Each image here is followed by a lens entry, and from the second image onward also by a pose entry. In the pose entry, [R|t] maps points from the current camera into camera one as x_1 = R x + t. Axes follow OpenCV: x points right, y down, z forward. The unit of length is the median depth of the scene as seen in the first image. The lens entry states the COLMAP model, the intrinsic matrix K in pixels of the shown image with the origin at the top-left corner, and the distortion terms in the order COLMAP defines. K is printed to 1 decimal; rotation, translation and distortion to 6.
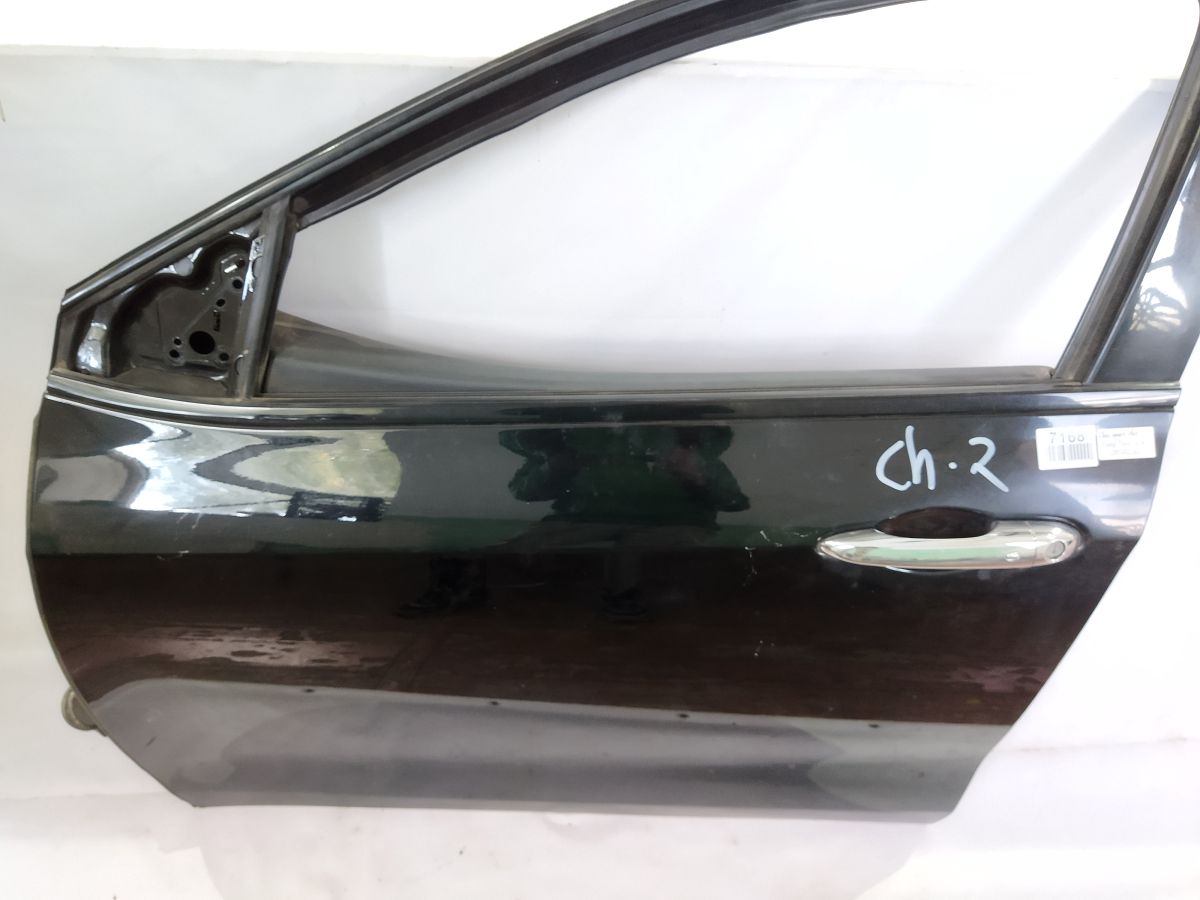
lens RADIAL K [[925.3, 0, 607.8], [0, 925.3, 450.3], [0, 0, 1]] dist [0.037633, -0.051793]
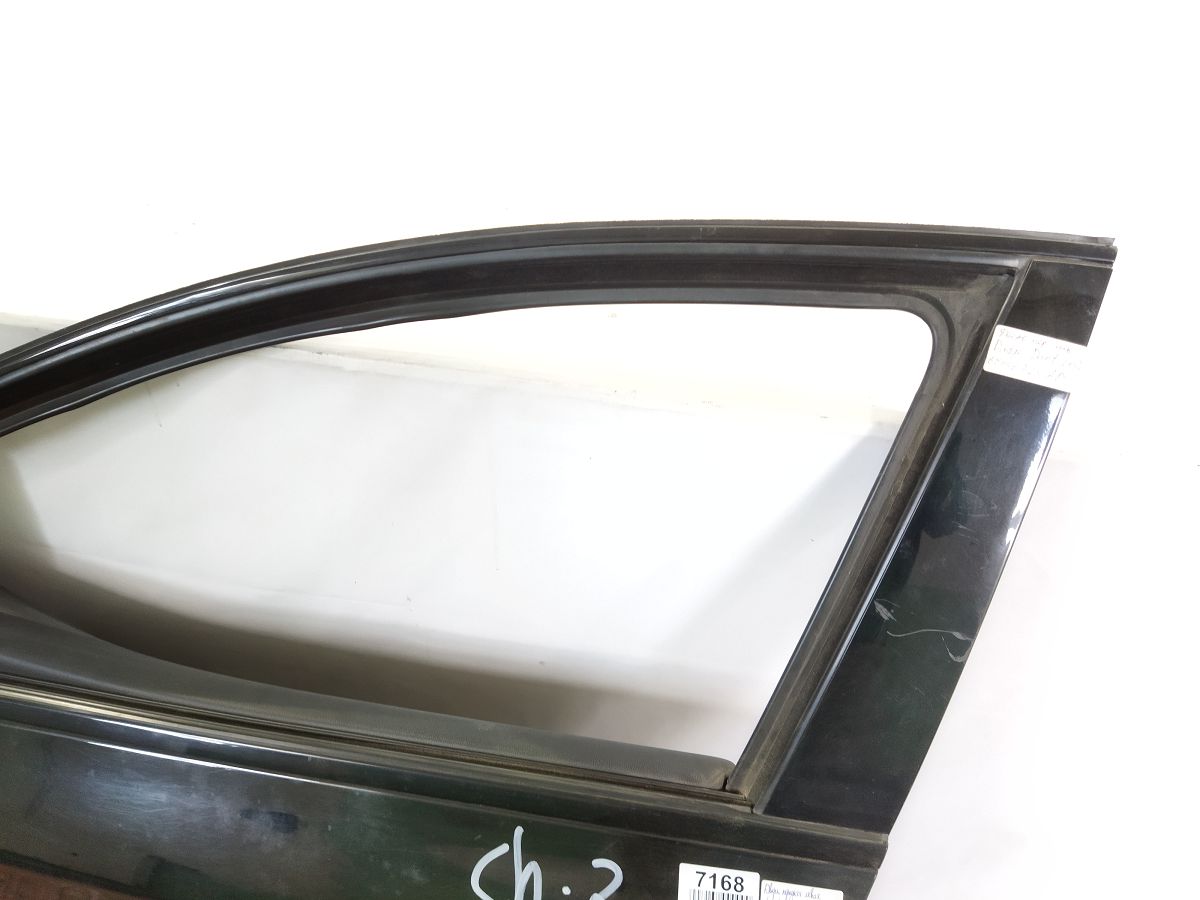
lens RADIAL K [[925.3, 0, 594.3], [0, 925.3, 444.1], [0, 0, 1]] dist [0.037633, -0.051793]
pose [[0.976618, 0.112620, -0.183124, 0.486050], [-0.126736, 0.989653, -0.067264, -0.292496], [0.173654, 0.088899, 0.980786, 0.224259]]
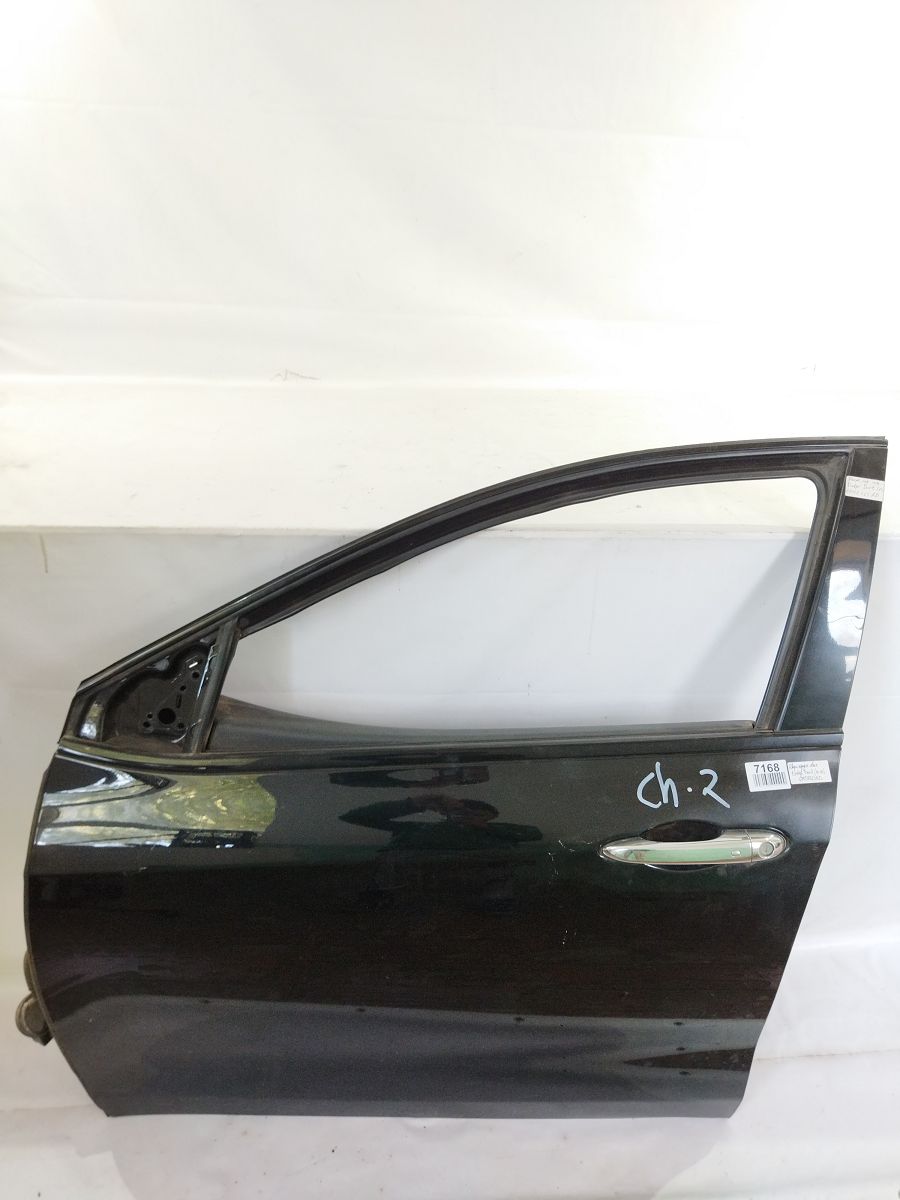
lens RADIAL K [[925.3, 0, 449.3], [0, 925.3, 590.7], [0, 0, 1]] dist [0.037633, -0.051793]
pose [[0.999769, -0.020730, -0.005658, 0.015609], [0.018385, 0.961502, -0.274184, 0.105836], [0.011124, 0.274017, 0.961661, -0.457789]]
